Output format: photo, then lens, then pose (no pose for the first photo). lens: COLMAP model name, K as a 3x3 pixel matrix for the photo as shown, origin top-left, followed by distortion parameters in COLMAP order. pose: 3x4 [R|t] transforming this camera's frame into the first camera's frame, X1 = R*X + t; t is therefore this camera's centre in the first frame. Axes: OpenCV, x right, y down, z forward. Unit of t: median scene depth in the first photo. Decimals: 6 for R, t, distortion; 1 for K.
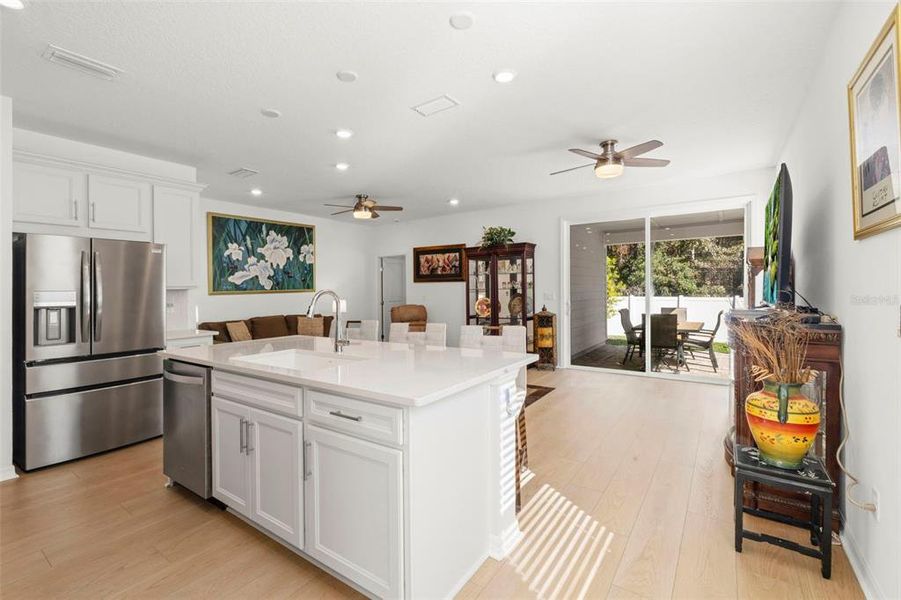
lens RADIAL K [[406.6, 0, 448.2], [0, 406.6, 288.5], [0, 0, 1]] dist [-0.013820, 0.000057]
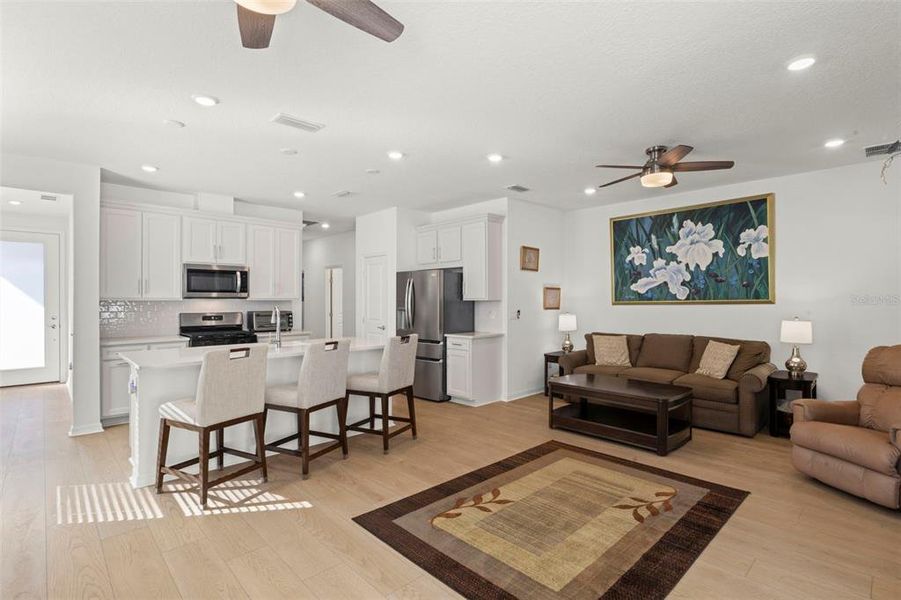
lens RADIAL K [[433.2, 0, 449.4], [0, 433.2, 297.8], [0, 0, 1]] dist [-0.001356, -0.000209]
pose [[-0.211652, 0.013003, -0.977259, 0.440351], [0.009401, 0.999892, 0.011269, -0.013822], [0.977300, -0.006802, -0.211751, 0.749534]]
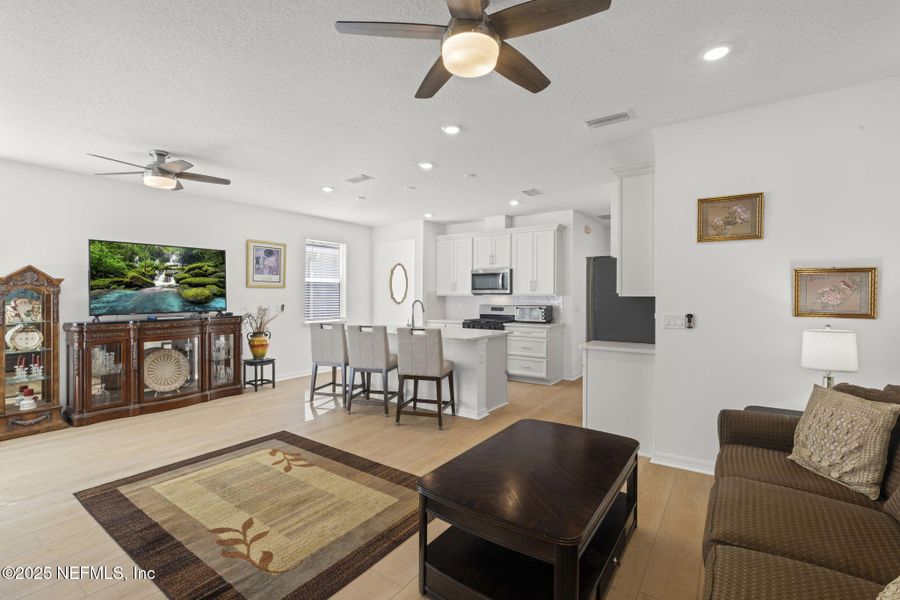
lens RADIAL K [[406.1, 0, 447.7], [0, 406.1, 288.5], [0, 0, 1]] dist [-0.013820, 0.000057]
pose [[-0.999541, 0.018078, 0.024319, -0.179746], [0.017522, 0.999585, -0.022874, -0.000999], [-0.024722, -0.022438, -0.999443, 1.171437]]
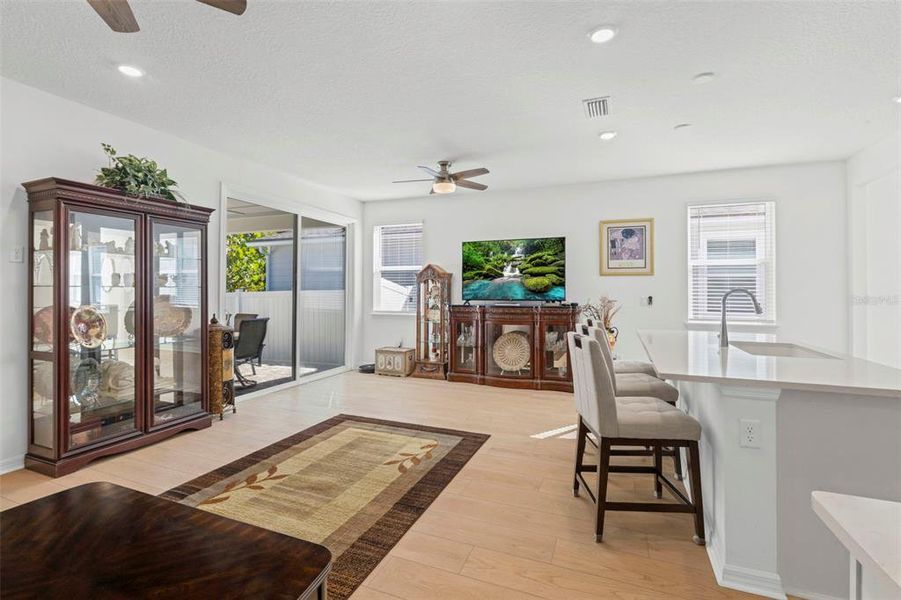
lens RADIAL K [[406.6, 0, 448.2], [0, 406.6, 288.5], [0, 0, 1]] dist [-0.013820, 0.000057]
pose [[-0.208377, 0.018973, 0.977865, -0.426588], [-0.005854, 0.999770, -0.020645, 0.011514], [-0.978031, -0.010026, -0.208218, 0.743981]]
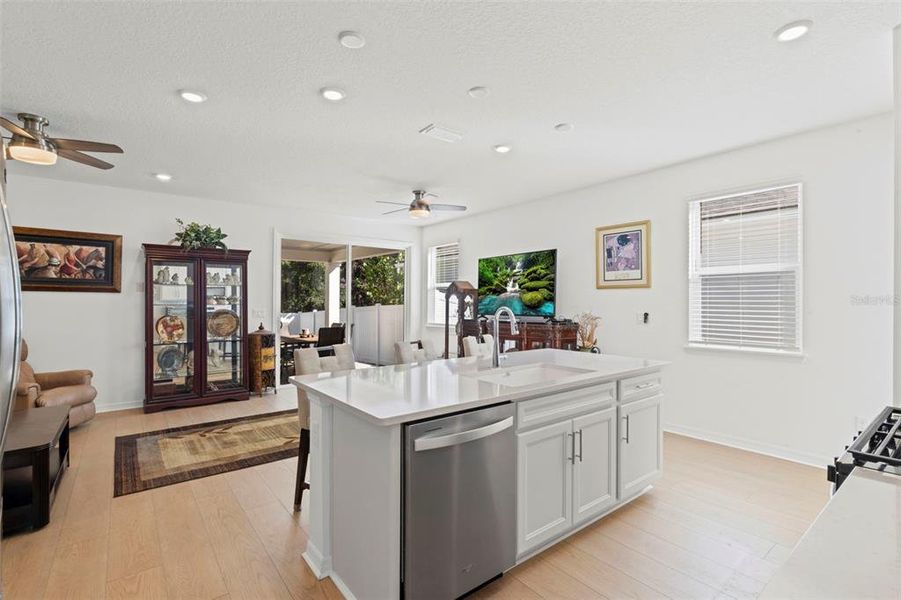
lens RADIAL K [[409.3, 0, 446.1], [0, 409.3, 300.9], [0, 0, 1]] dist [0.000242, 0.000011]
pose [[0.307239, 0.016772, 0.951485, -0.474854], [-0.009200, 0.999850, -0.014654, 0.001515], [-0.951588, -0.004251, 0.307347, 0.320014]]
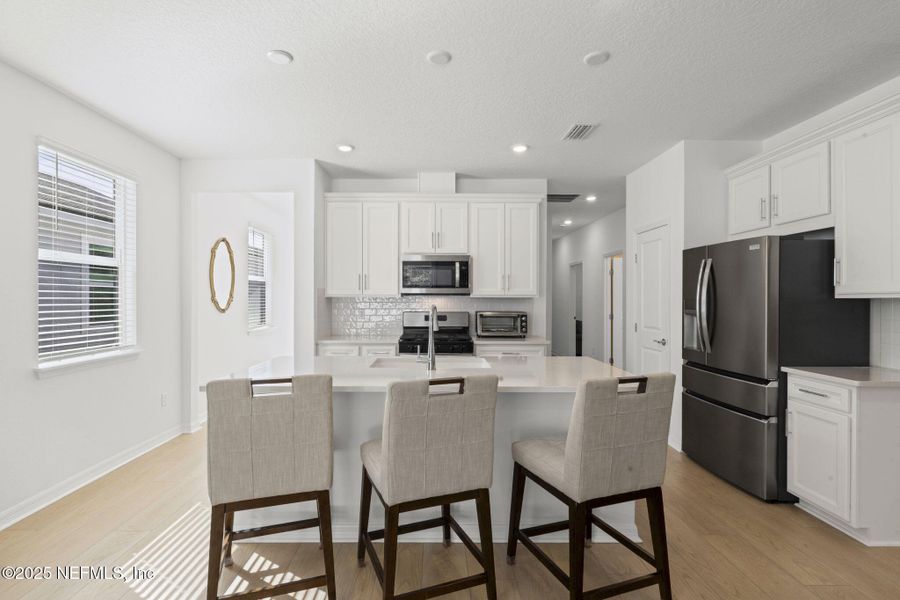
lens RADIAL K [[424.6, 0, 441.1], [0, 424.6, 298.2], [0, 0, 1]] dist [-0.003338, -0.000567]
pose [[-0.822359, 0.016347, -0.568734, 0.112957], [0.015798, 0.999858, 0.005897, -0.006598], [0.568749, -0.004136, -0.822500, 0.708802]]
